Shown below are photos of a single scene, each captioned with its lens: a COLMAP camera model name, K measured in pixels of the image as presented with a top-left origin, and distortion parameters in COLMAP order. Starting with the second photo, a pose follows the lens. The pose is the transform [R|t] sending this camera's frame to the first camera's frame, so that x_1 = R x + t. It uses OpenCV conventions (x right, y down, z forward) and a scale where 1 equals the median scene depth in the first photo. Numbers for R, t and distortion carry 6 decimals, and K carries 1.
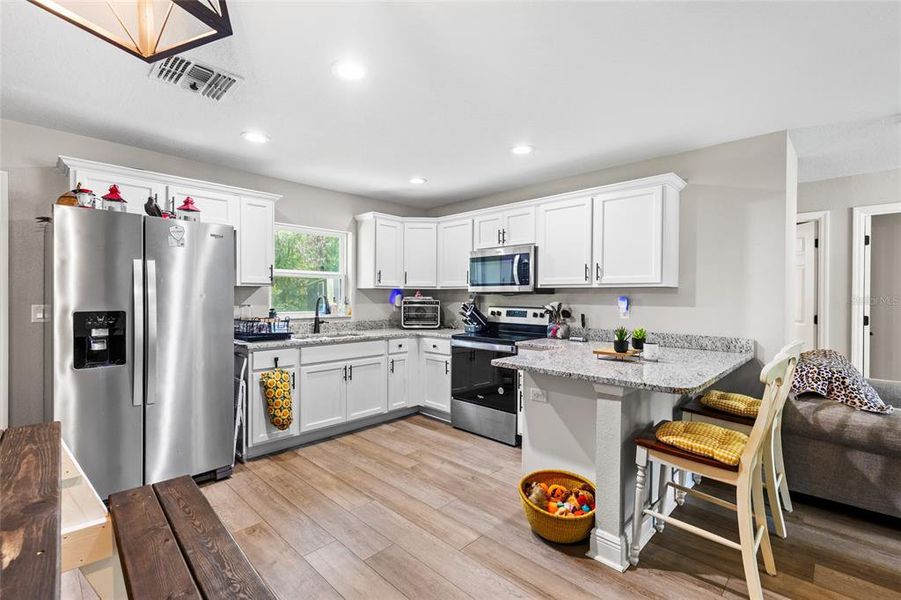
lens RADIAL K [[410.3, 0, 450.5], [0, 410.3, 300.0], [0, 0, 1]] dist [0.002090, 0.000049]
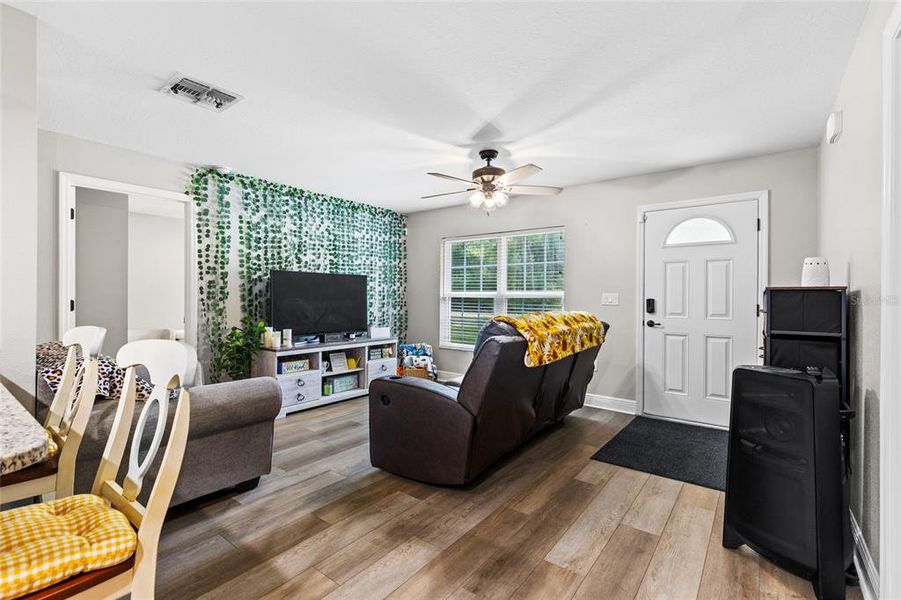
lens RADIAL K [[410.3, 0, 450.5], [0, 410.3, 300.0], [0, 0, 1]] dist [0.002090, 0.000049]
pose [[-0.103099, -0.013037, 0.994586, 0.093859], [0.002720, 0.999907, 0.013388, 0.048083], [-0.994667, 0.004086, -0.103053, 0.478558]]
